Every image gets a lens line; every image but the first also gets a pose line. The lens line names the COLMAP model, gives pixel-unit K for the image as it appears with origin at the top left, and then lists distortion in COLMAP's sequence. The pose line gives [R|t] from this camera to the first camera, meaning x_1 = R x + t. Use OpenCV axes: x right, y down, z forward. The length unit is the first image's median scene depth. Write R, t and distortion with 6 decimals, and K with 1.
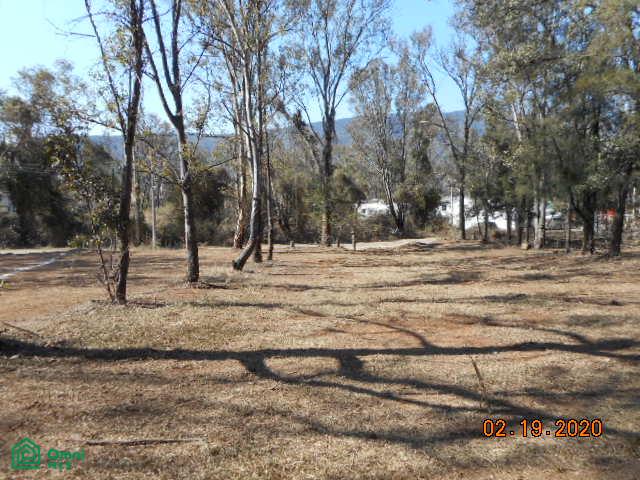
lens RADIAL K [[496.2, 0, 320.0], [0, 496.2, 240.0], [0, 0, 1]] dist [0.004667, 0.000984]
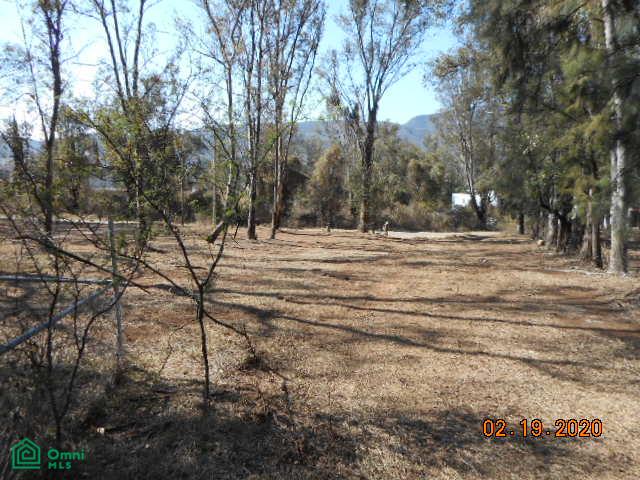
lens RADIAL K [[496.2, 0, 320.0], [0, 496.2, 240.0], [0, 0, 1]] dist [0.004667, 0.000984]
pose [[0.954293, 0.061632, -0.292450, 0.335912], [-0.054202, 0.997970, 0.033449, -0.002319], [0.293917, -0.016068, 0.955696, -0.072860]]
